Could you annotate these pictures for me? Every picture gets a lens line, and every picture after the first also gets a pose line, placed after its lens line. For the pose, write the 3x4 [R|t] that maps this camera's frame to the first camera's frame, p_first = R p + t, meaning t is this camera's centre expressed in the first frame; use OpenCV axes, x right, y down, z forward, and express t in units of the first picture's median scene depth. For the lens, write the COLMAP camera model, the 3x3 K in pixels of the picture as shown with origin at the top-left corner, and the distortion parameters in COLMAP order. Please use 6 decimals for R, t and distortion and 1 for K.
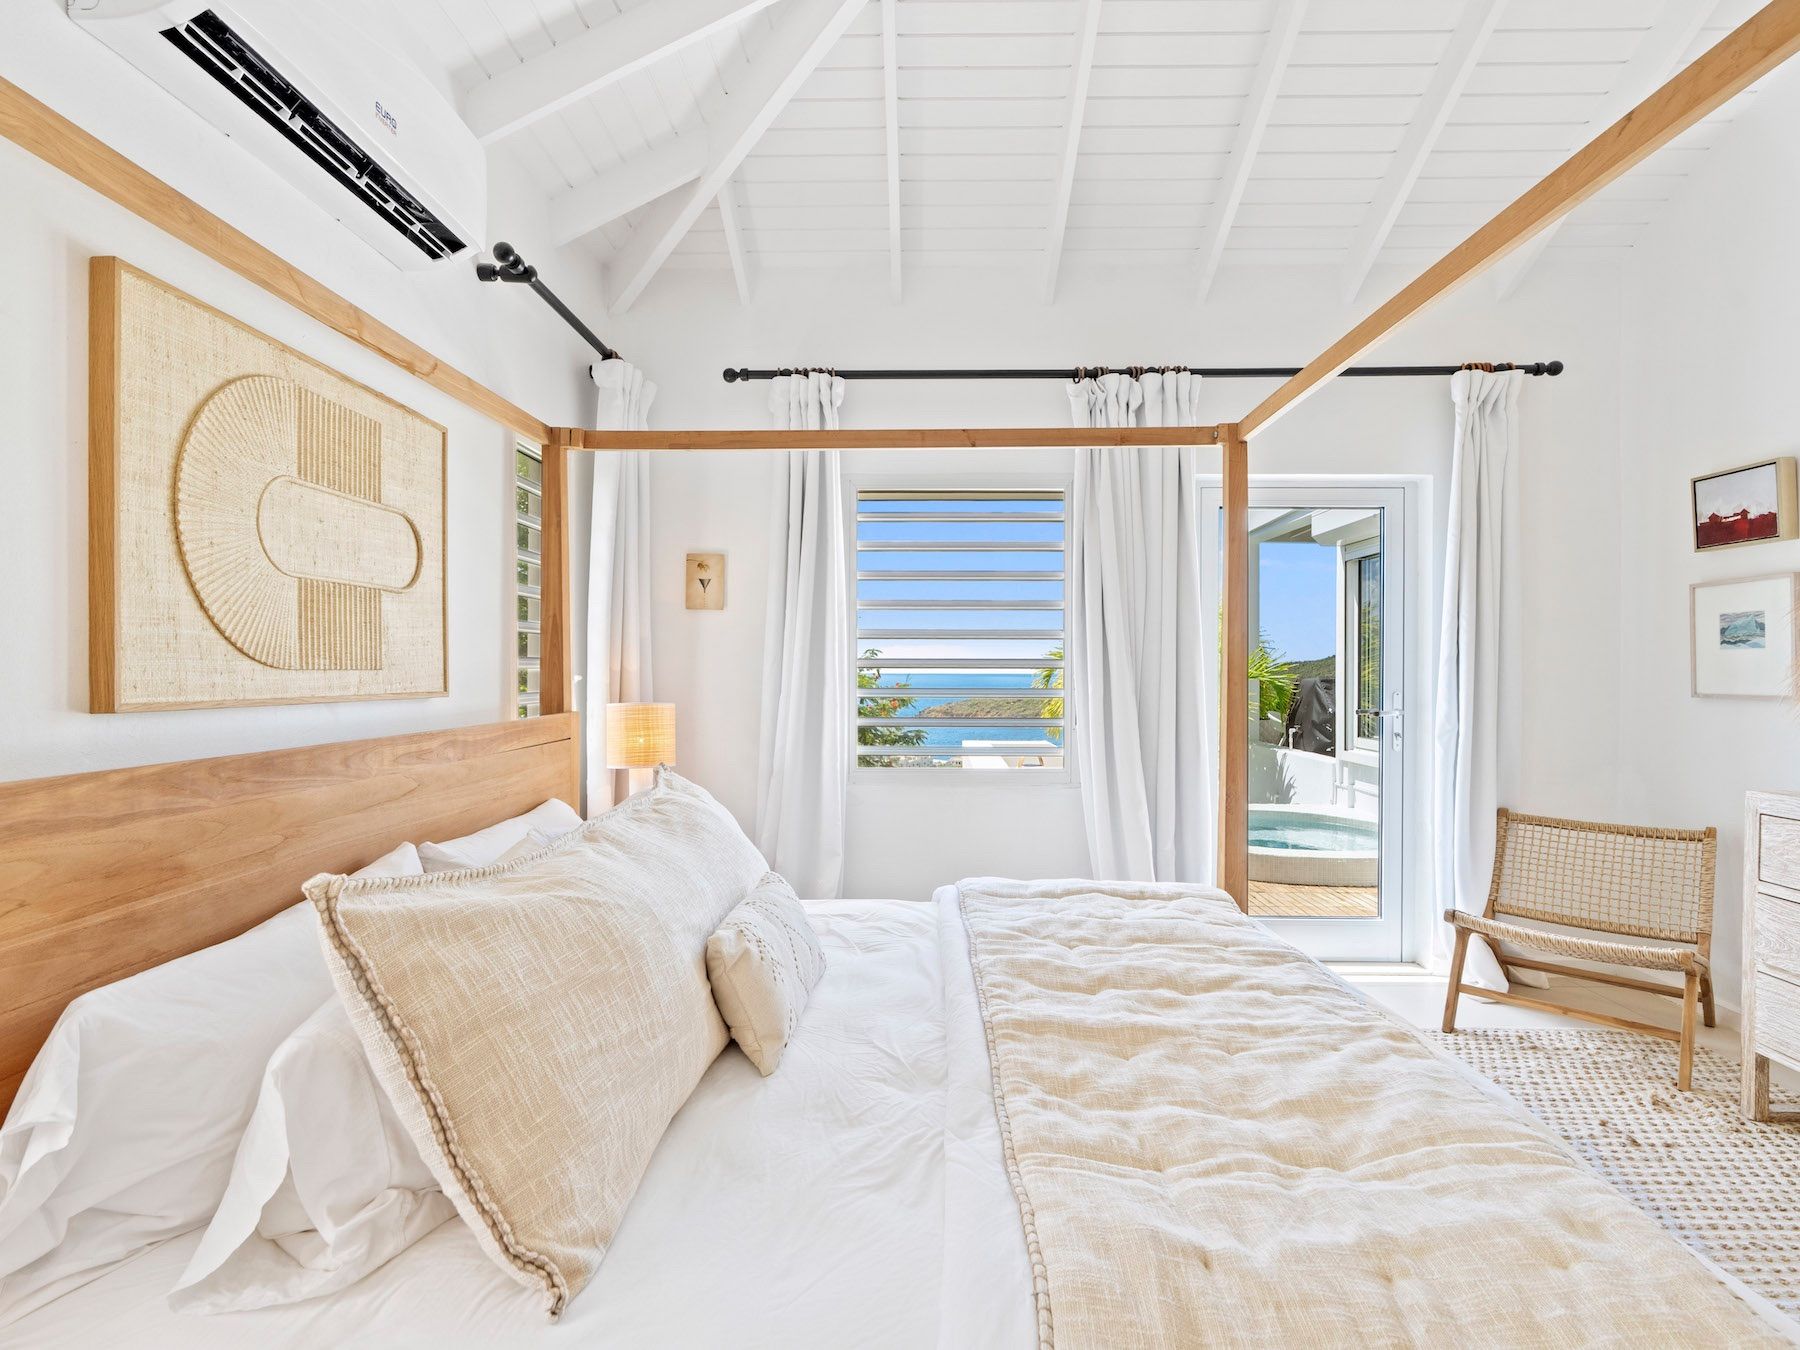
lens RADIAL K [[912.8, 0, 901.3], [0, 912.8, 669.5], [0, 0, 1]] dist [-0.004375, -0.000992]
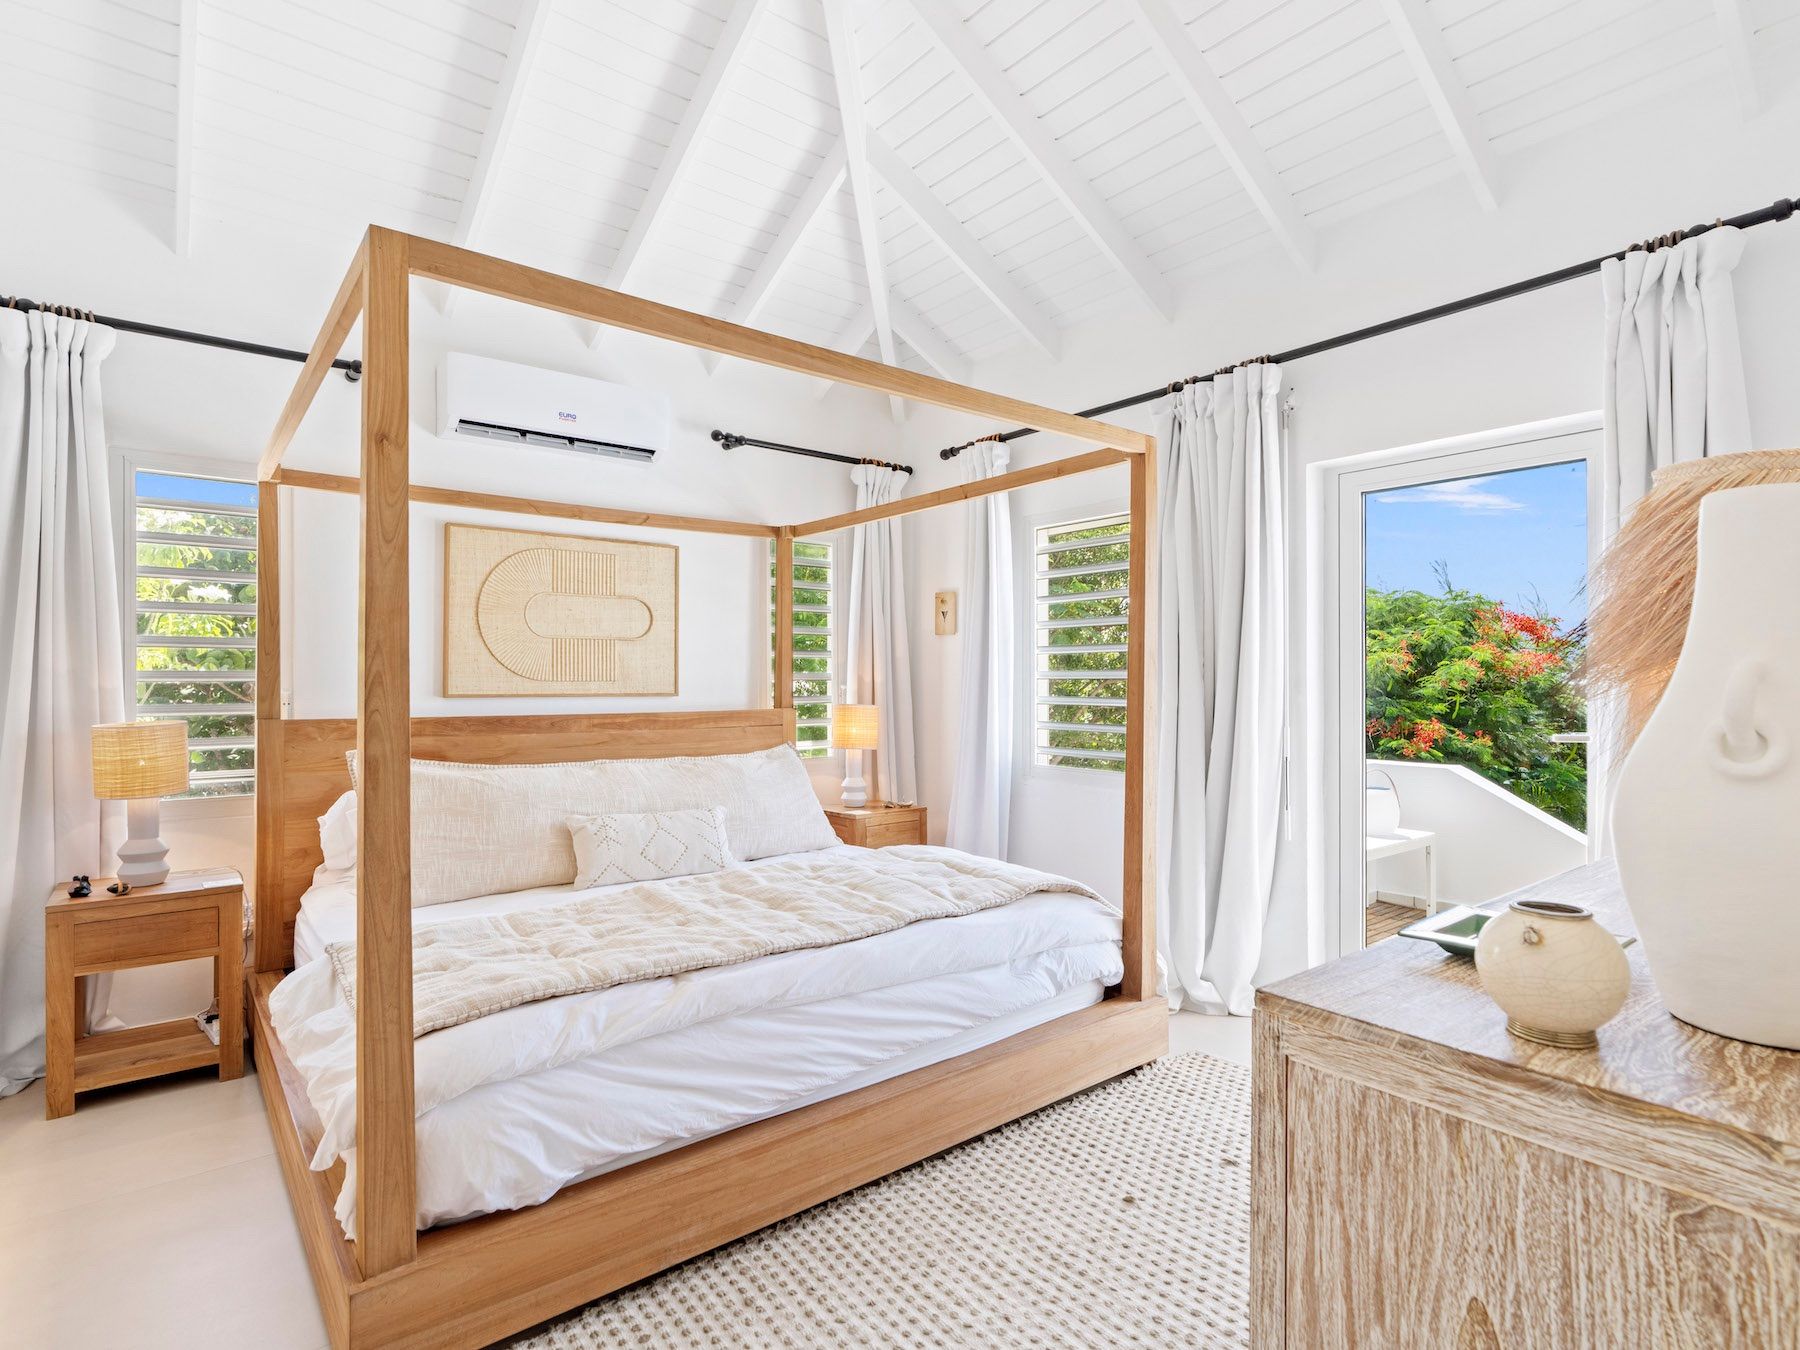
lens RADIAL K [[912.8, 0, 901.3], [0, 912.8, 669.5], [0, 0, 1]] dist [-0.004375, -0.000992]
pose [[0.649525, -0.010232, -0.760271, 1.323662], [-0.000626, 0.999902, -0.013992, 0.002917], [0.760340, 0.009565, 0.649455, 0.199137]]
